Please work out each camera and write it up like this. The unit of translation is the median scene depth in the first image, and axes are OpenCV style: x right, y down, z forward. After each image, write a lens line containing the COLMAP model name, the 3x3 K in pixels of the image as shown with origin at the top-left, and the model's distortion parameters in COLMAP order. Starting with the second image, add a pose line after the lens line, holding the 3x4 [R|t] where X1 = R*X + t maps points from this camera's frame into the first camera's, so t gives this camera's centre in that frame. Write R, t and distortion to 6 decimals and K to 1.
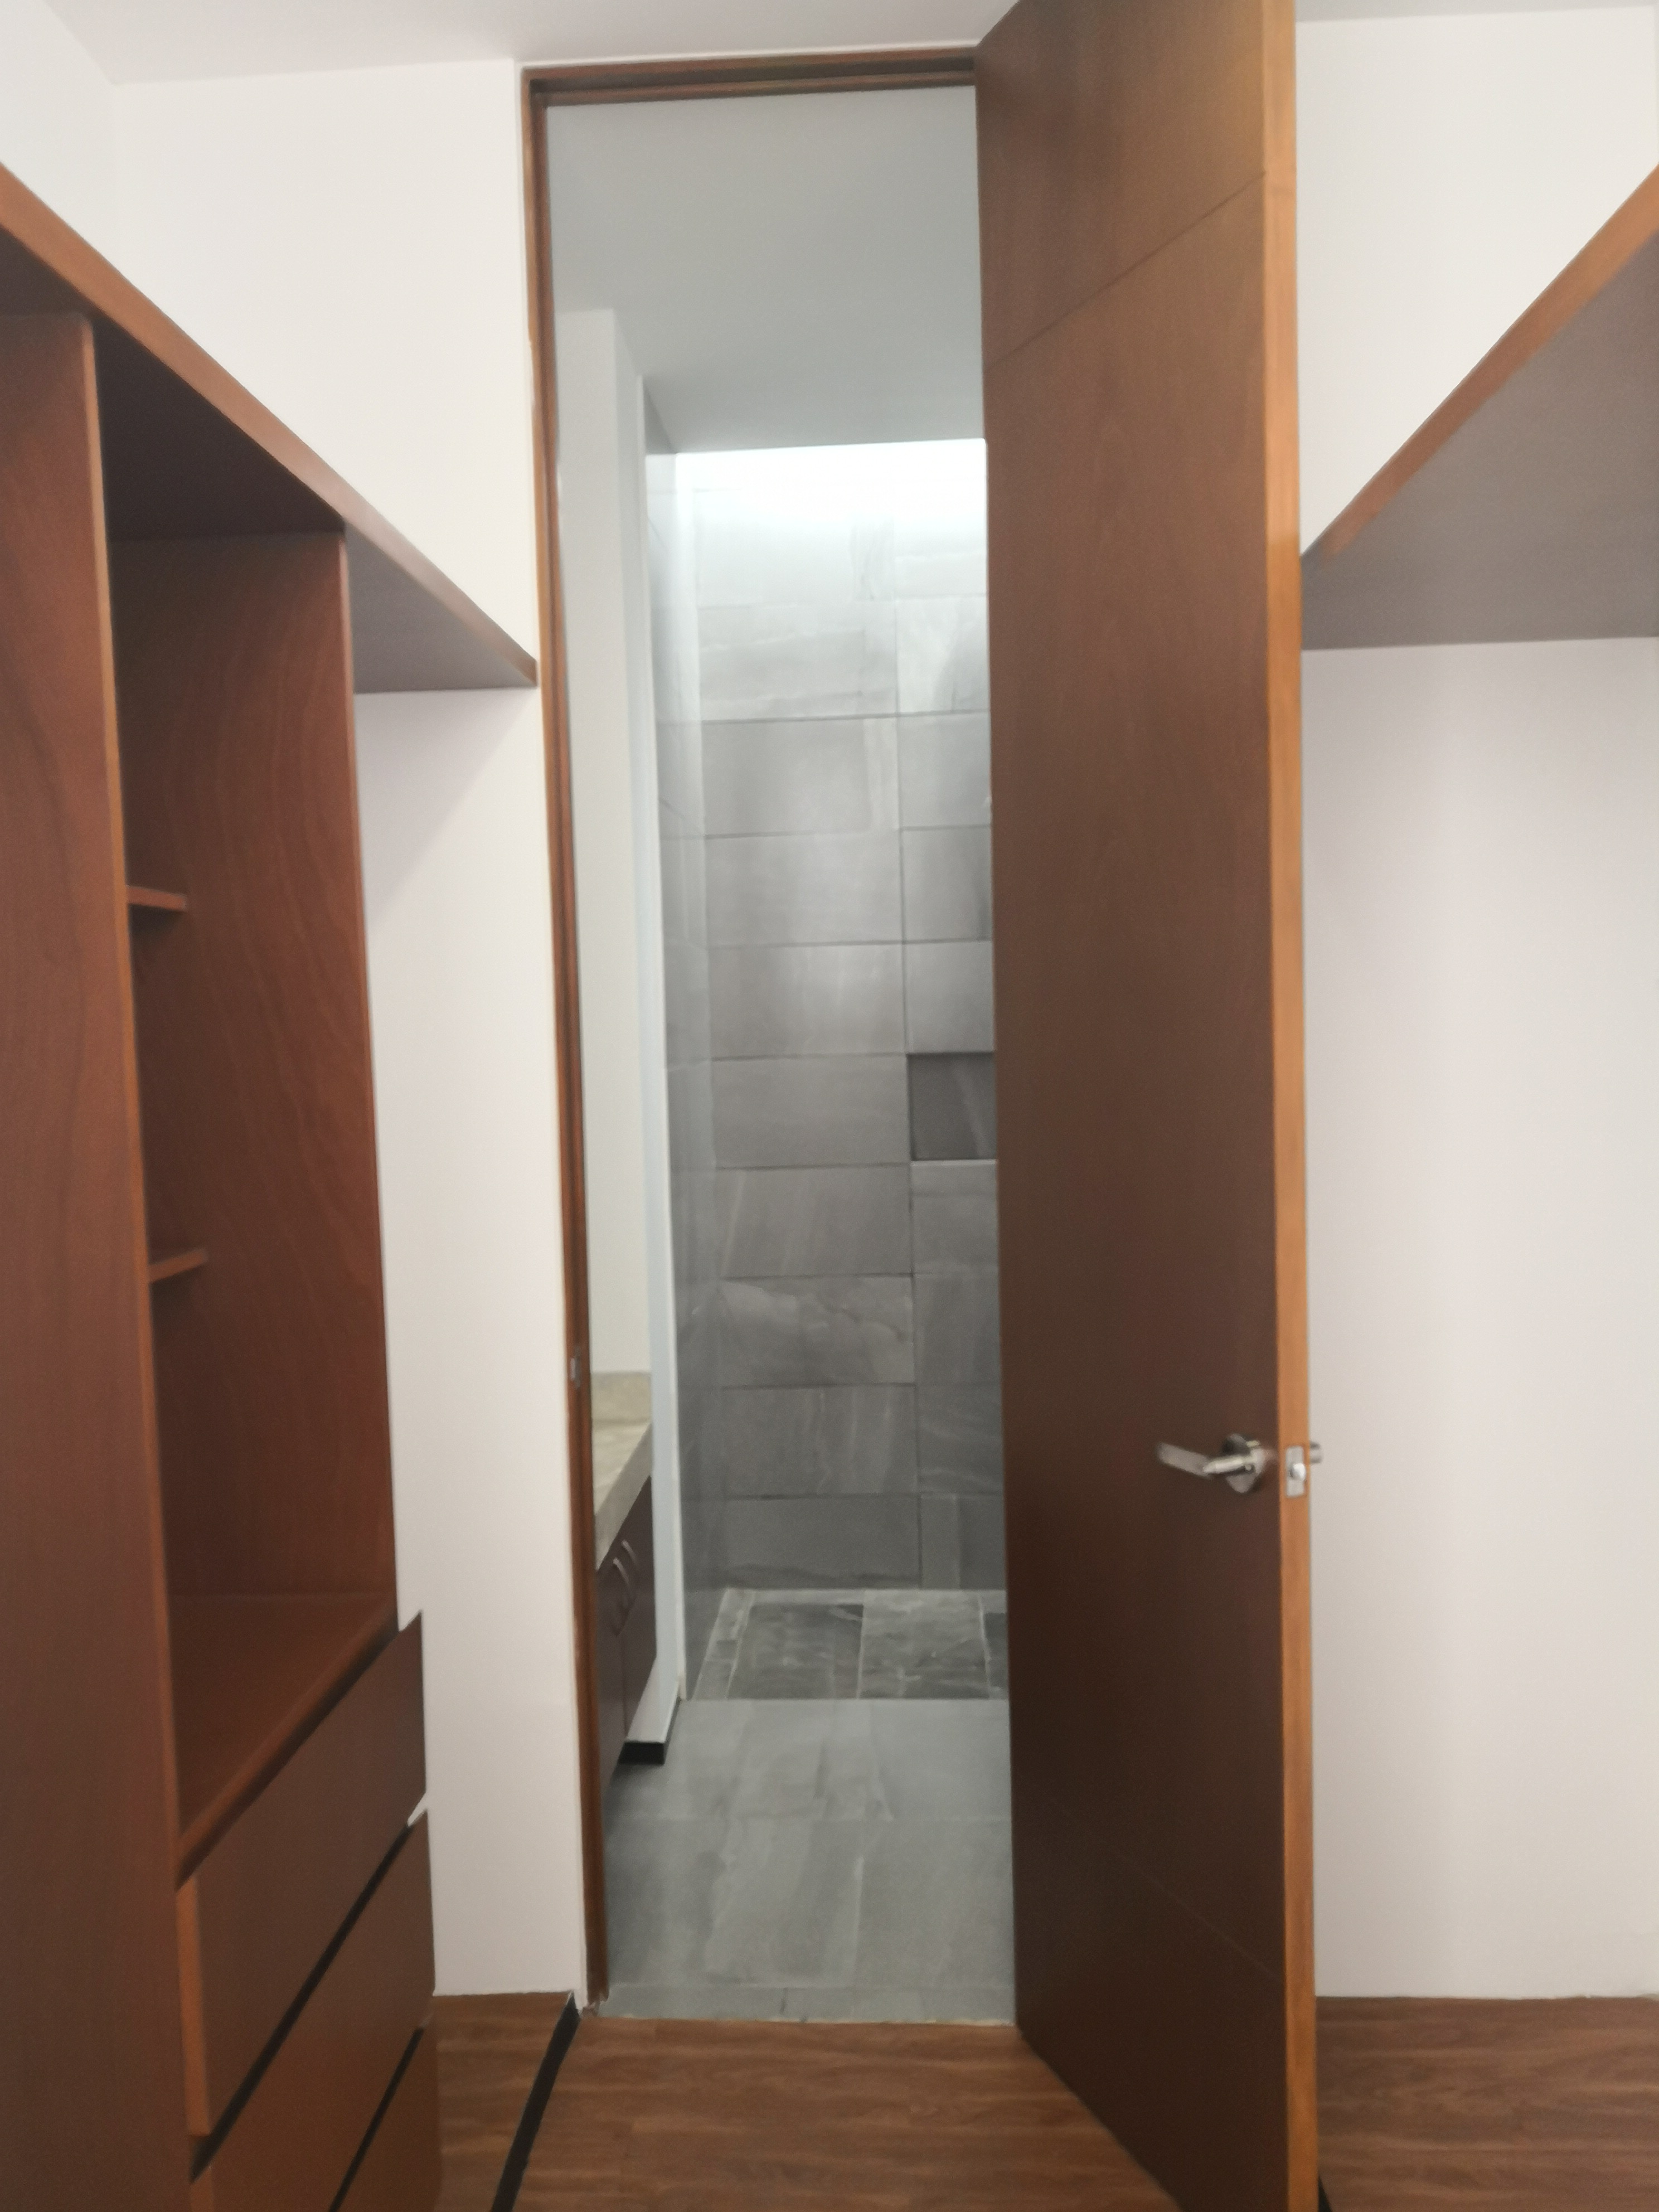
lens RADIAL K [[1780.3, 0, 829.5], [0, 1780.3, 1106.0], [0, 0, 1]] dist [-0.003259, -0.016900]
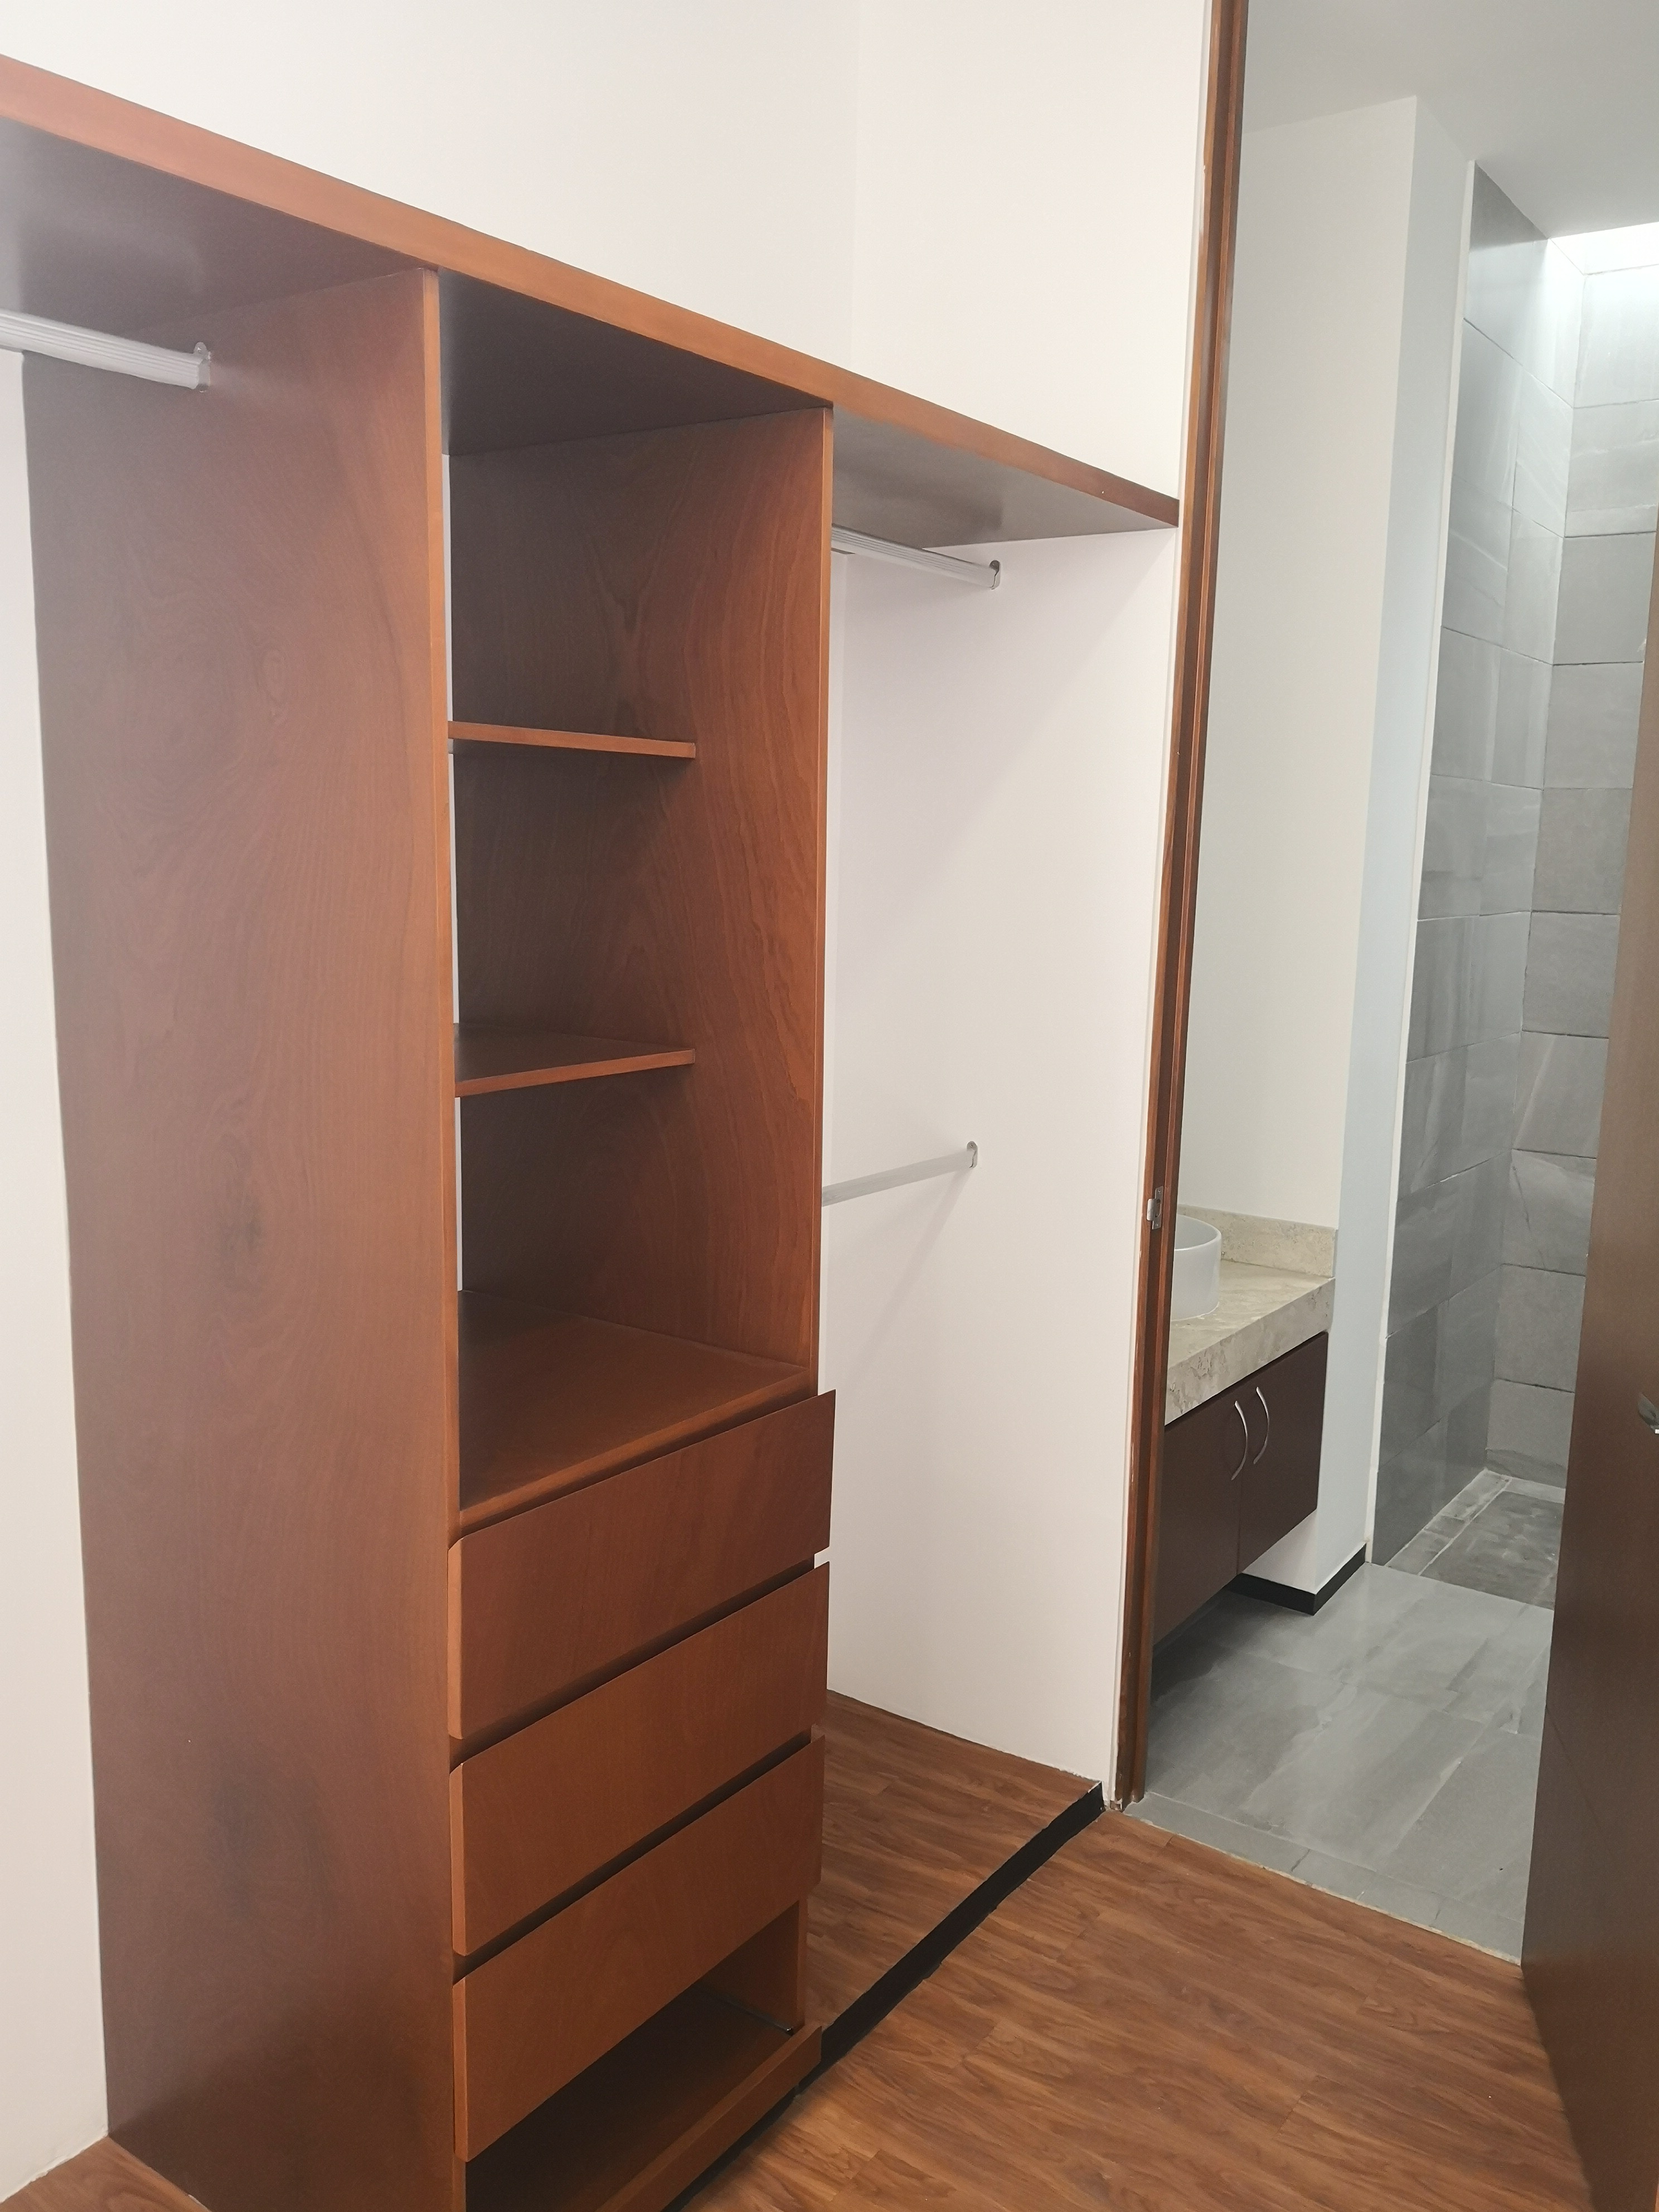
lens RADIAL K [[1780.3, 0, 829.5], [0, 1780.3, 1106.0], [0, 0, 1]] dist [-0.003259, -0.016900]
pose [[0.845358, 0.128701, -0.518464, 0.224655], [-0.075569, 0.989595, 0.122437, -0.022879], [0.528827, -0.064323, 0.846288, 0.037391]]
